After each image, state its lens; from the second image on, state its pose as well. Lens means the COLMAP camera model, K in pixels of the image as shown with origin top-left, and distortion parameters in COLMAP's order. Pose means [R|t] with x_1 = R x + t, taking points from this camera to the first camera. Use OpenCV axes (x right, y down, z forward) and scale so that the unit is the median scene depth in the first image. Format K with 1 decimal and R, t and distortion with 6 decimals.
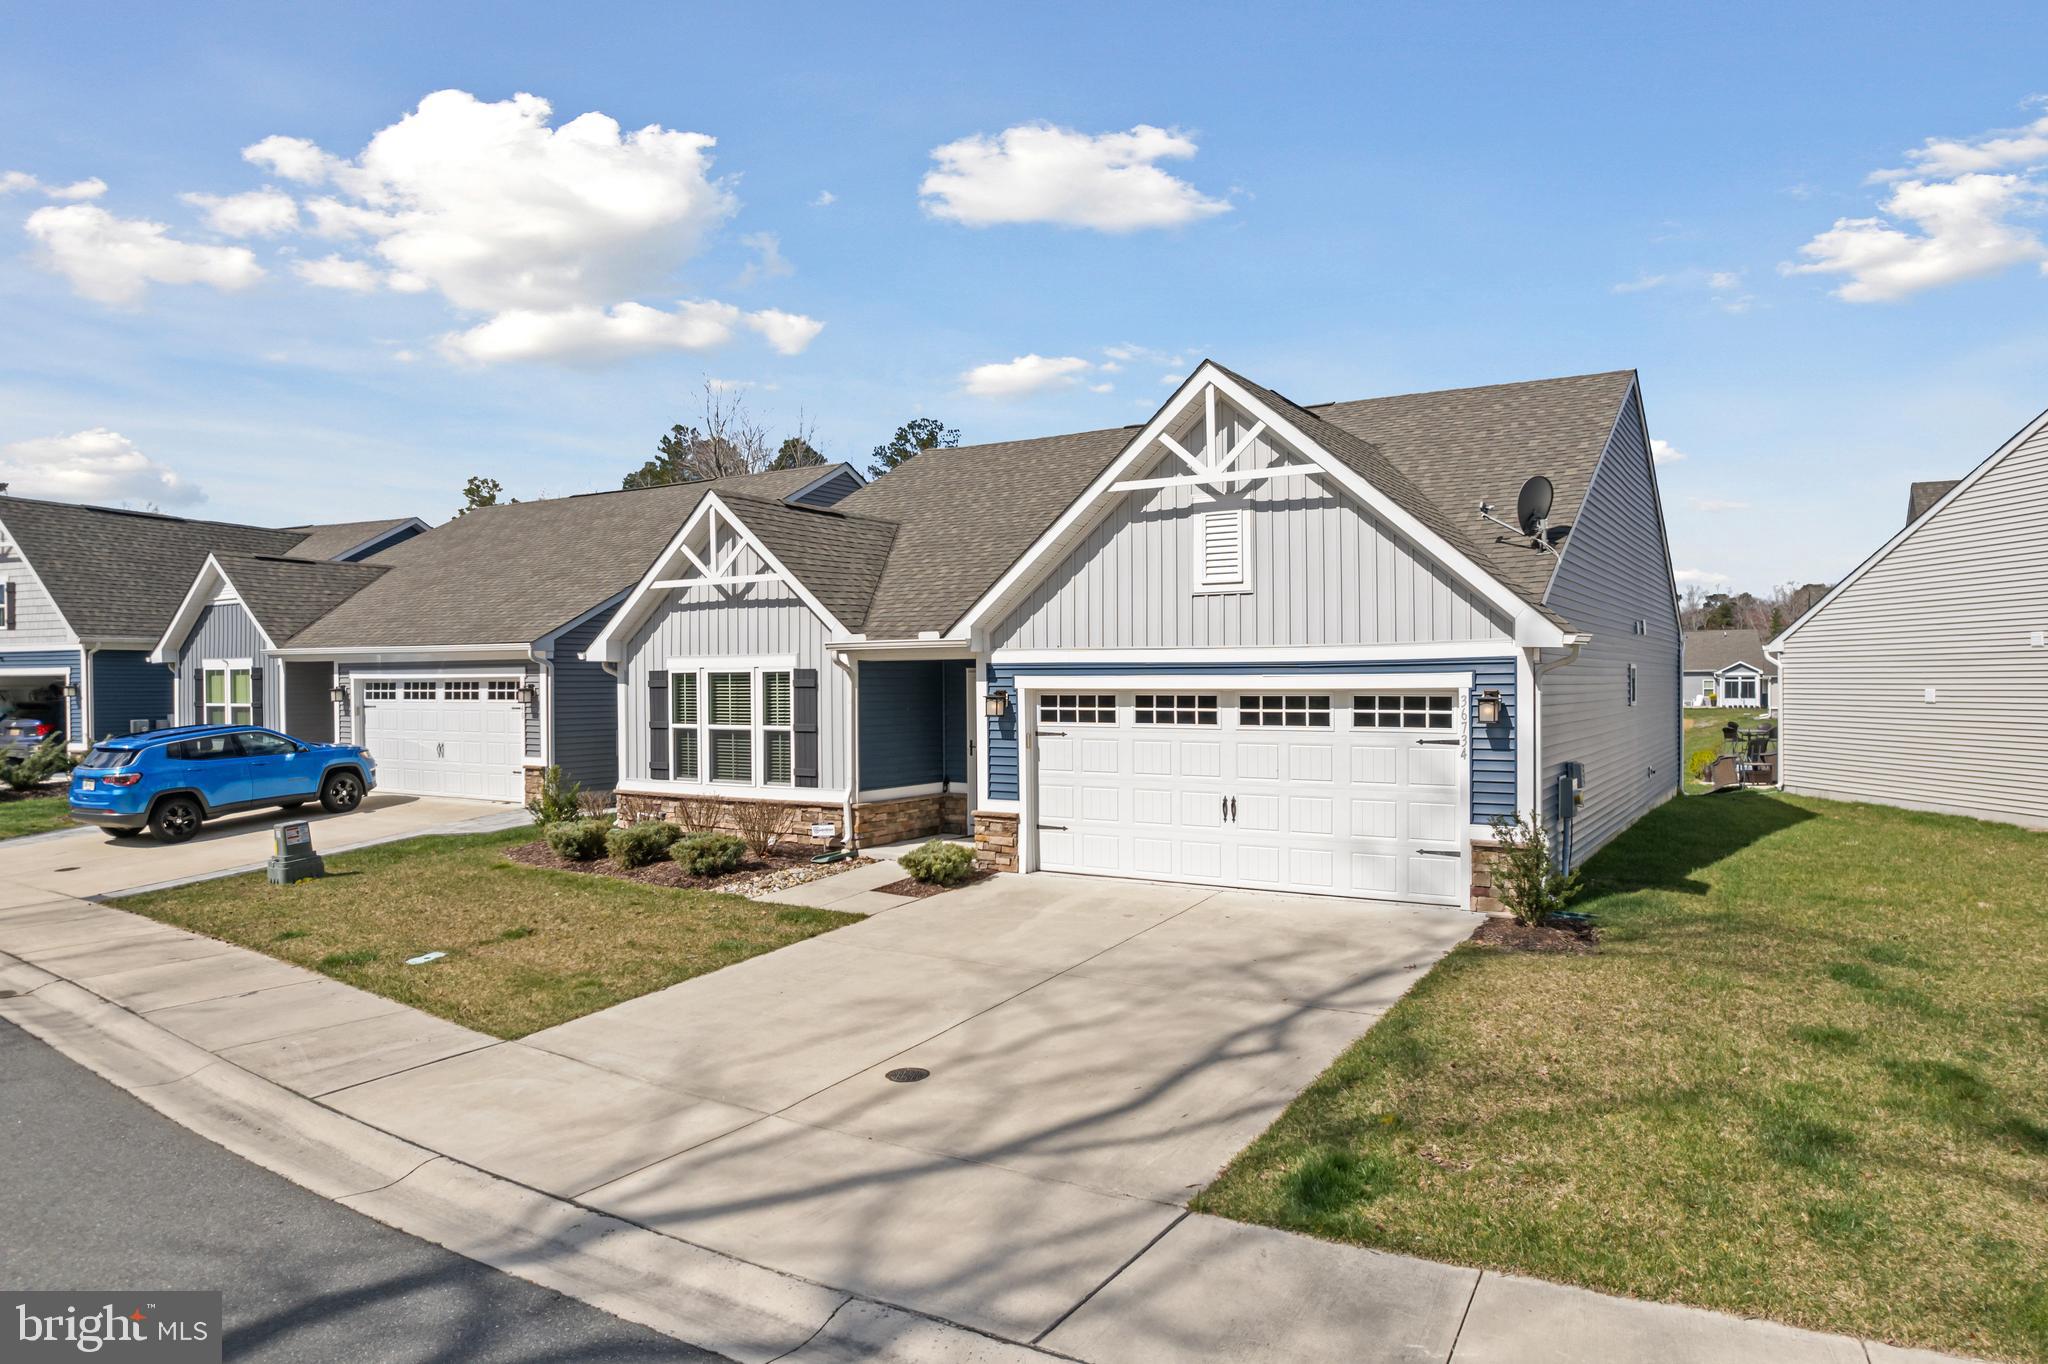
lens RADIAL K [[1317.7, 0, 1021.8], [0, 1317.7, 707.0], [0, 0, 1]] dist [-0.004164, -0.051833]
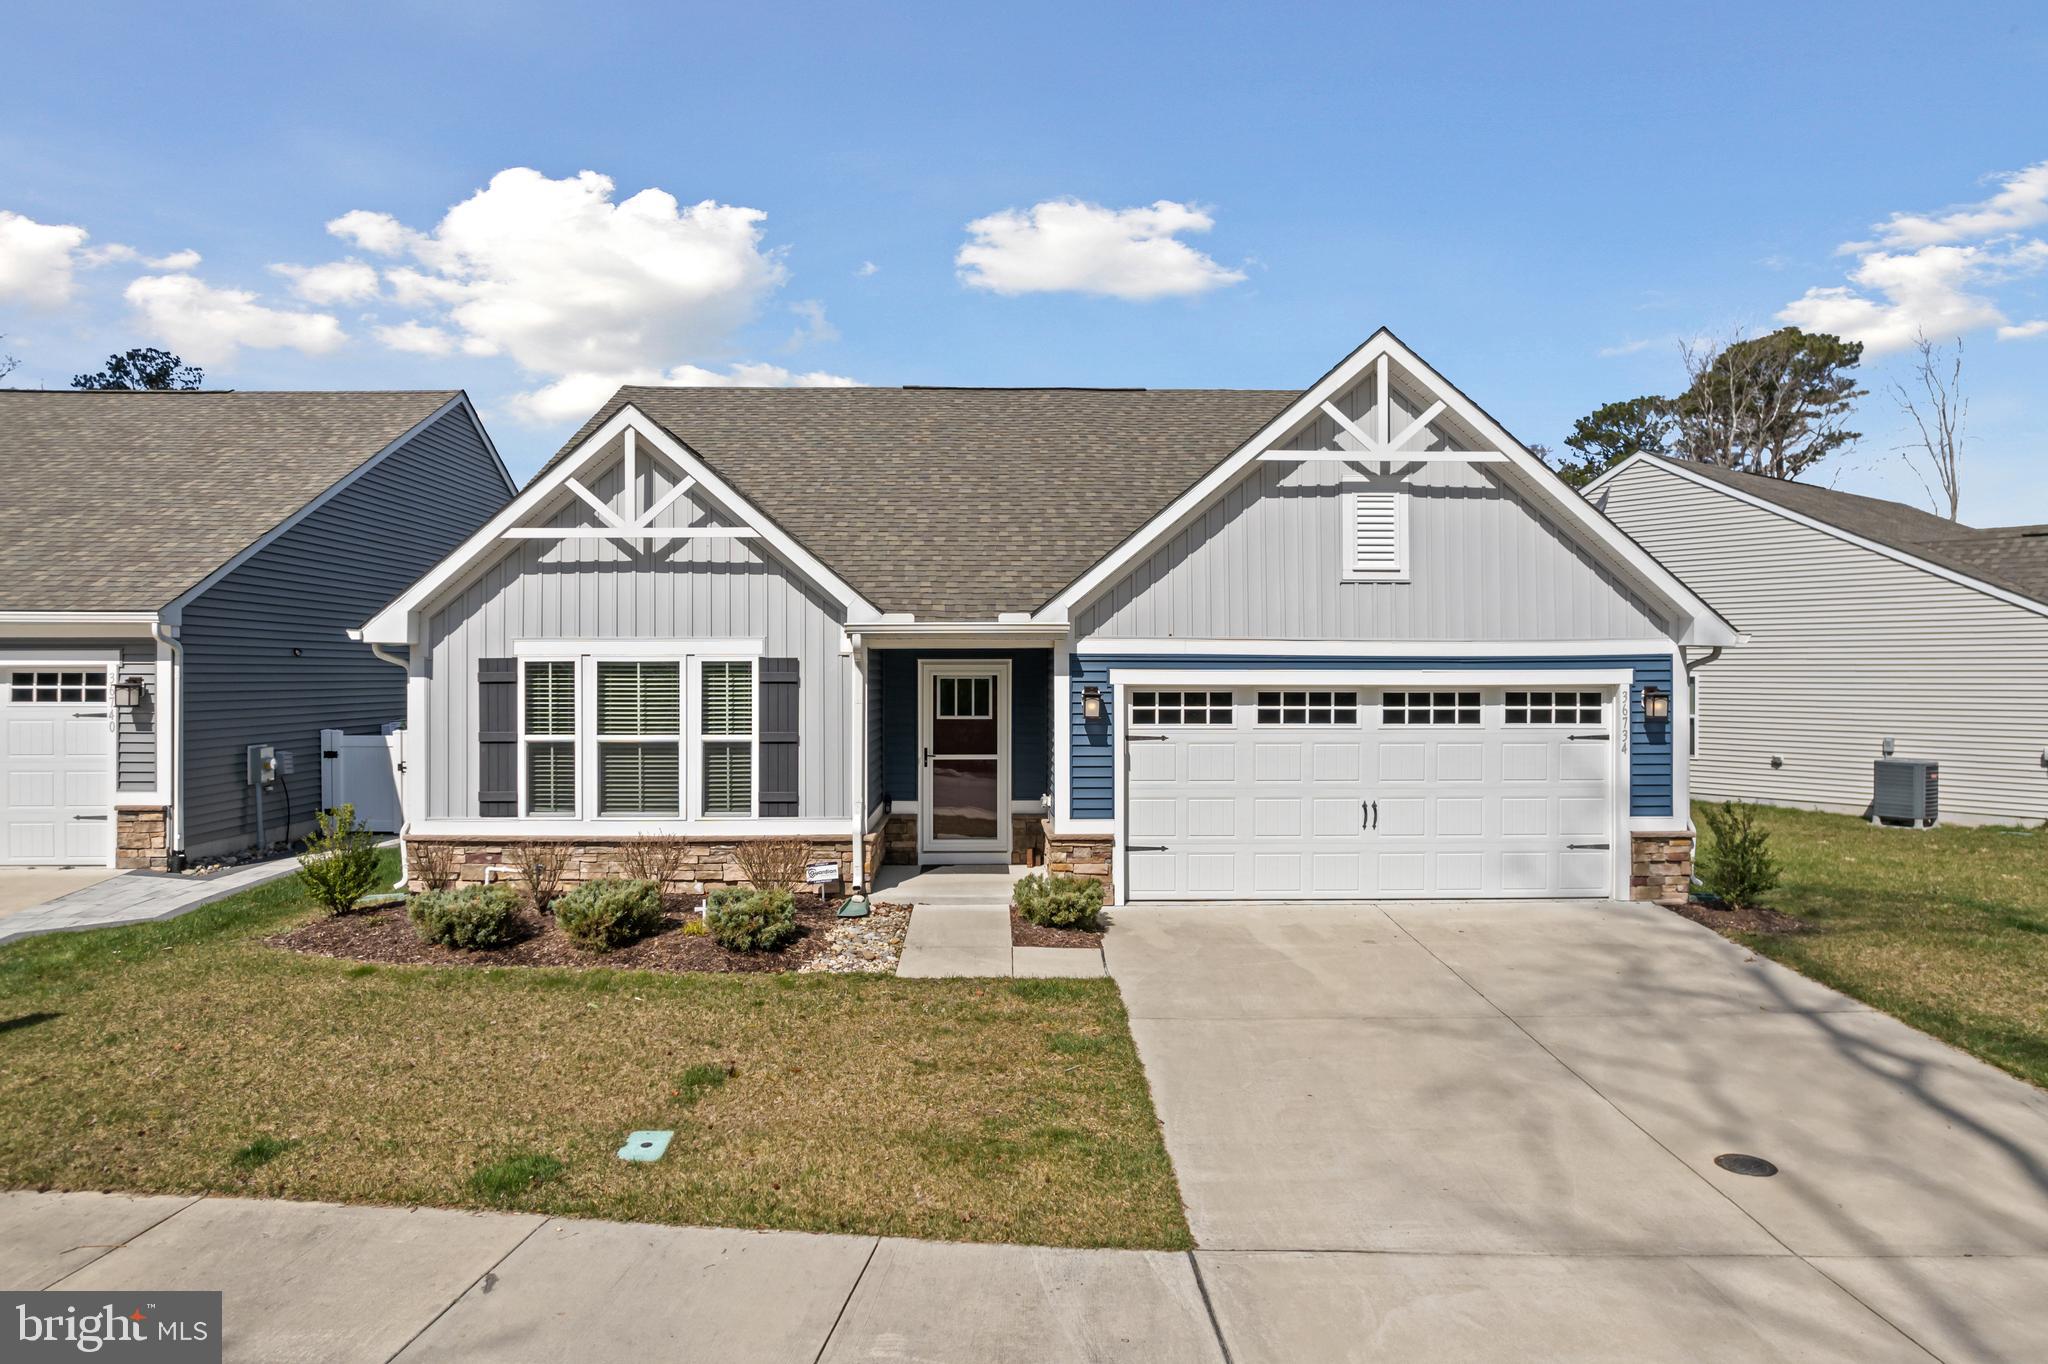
lens RADIAL K [[1324.2, 0, 1024.0], [0, 1324.2, 682.0], [0, 0, 1]] dist [-0.055502, 0.046456]
pose [[0.834897, 0.001325, 0.550404, -0.508633], [0.007192, 0.999885, -0.013316, -0.004803], [-0.550359, 0.015076, 0.834792, 0.330863]]
